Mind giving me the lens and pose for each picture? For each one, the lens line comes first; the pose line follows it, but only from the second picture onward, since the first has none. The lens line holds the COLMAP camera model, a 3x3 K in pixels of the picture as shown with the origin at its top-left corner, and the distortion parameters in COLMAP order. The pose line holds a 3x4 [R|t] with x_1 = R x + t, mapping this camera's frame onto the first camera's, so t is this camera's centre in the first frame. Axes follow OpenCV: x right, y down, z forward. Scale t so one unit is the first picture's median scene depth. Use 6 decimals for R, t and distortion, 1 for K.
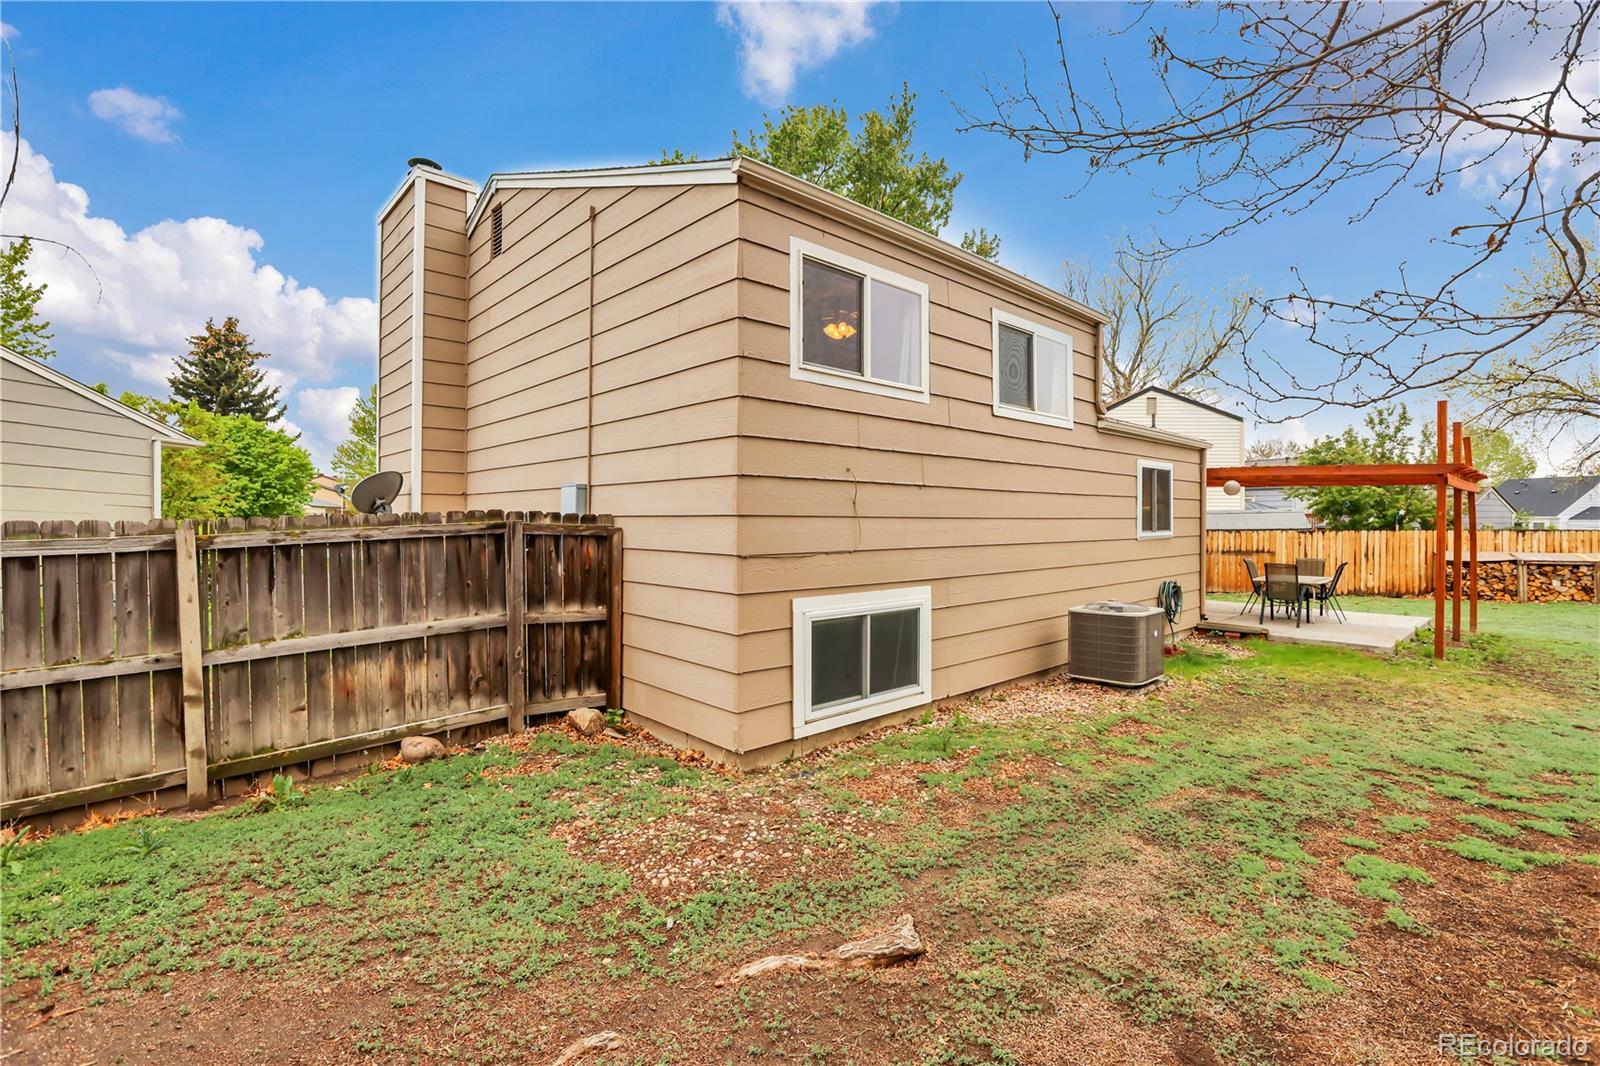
lens RADIAL K [[728.3, 0, 800.0], [0, 728.3, 533.0], [0, 0, 1]] dist [-0.019645, 0.000117]
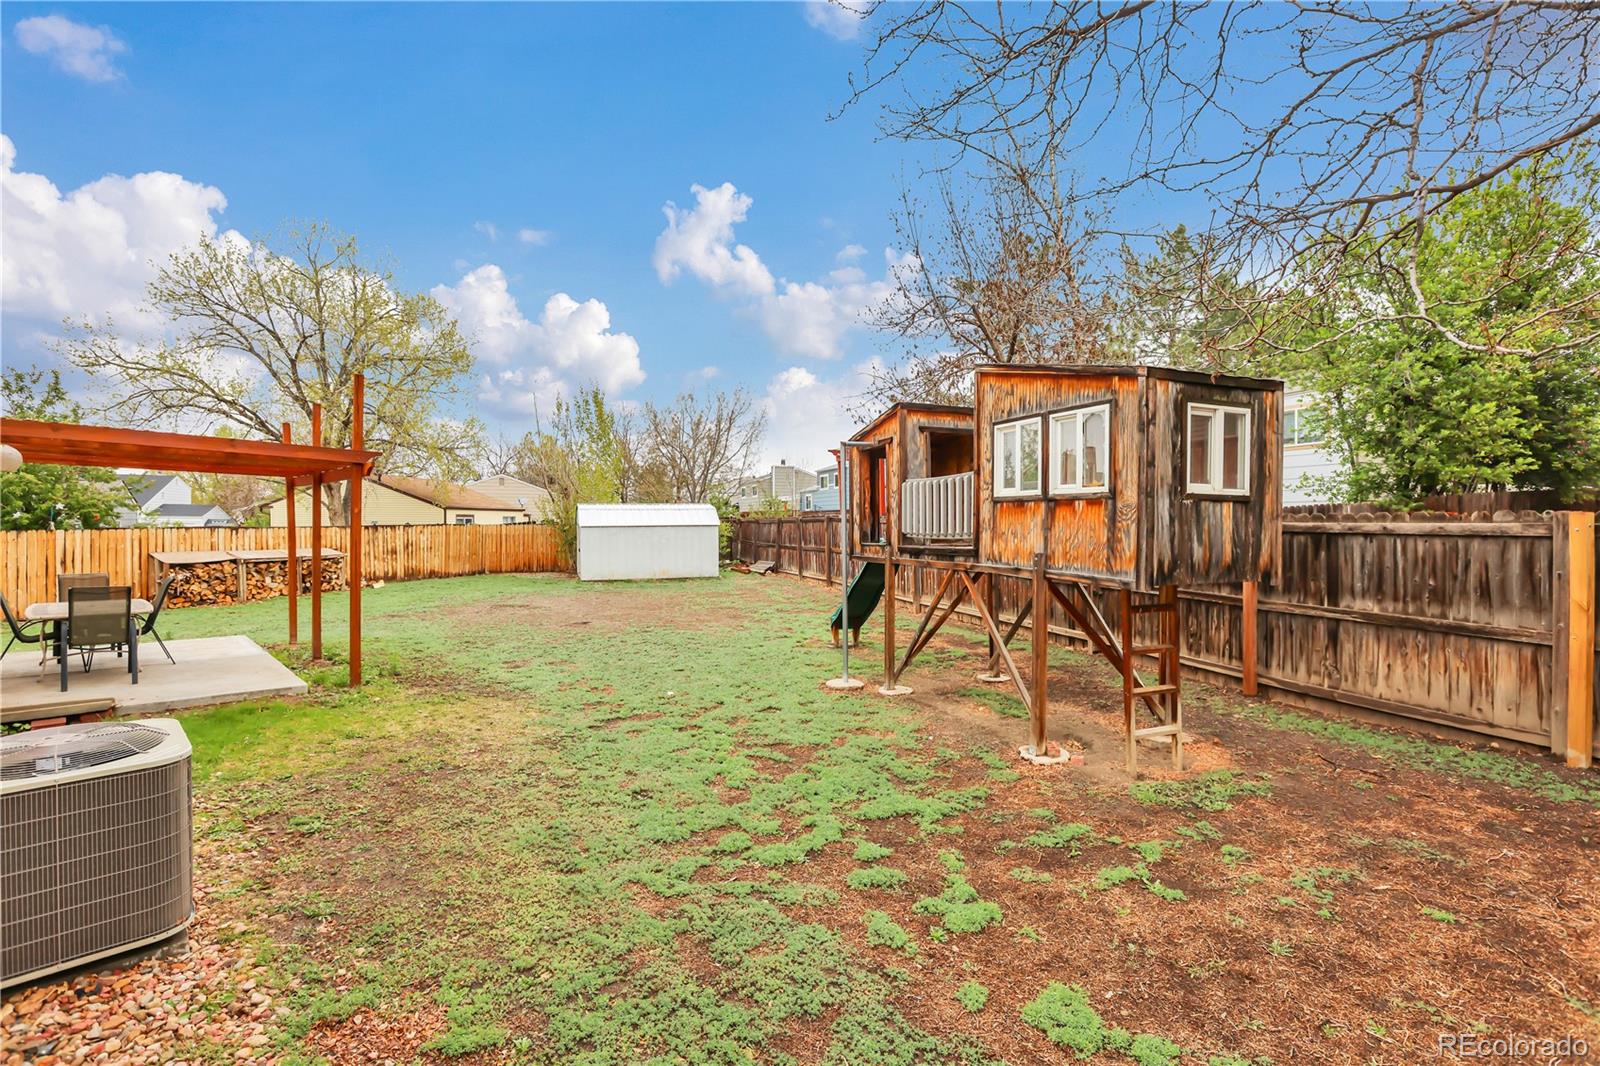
lens RADIAL K [[728.3, 0, 800.0], [0, 728.3, 533.0], [0, 0, 1]] dist [-0.019645, 0.000117]
pose [[-0.023902, -0.015477, 0.999594, 0.024220], [0.008977, 0.999837, 0.015695, -0.005288], [-0.999674, 0.009349, -0.023759, 0.269807]]
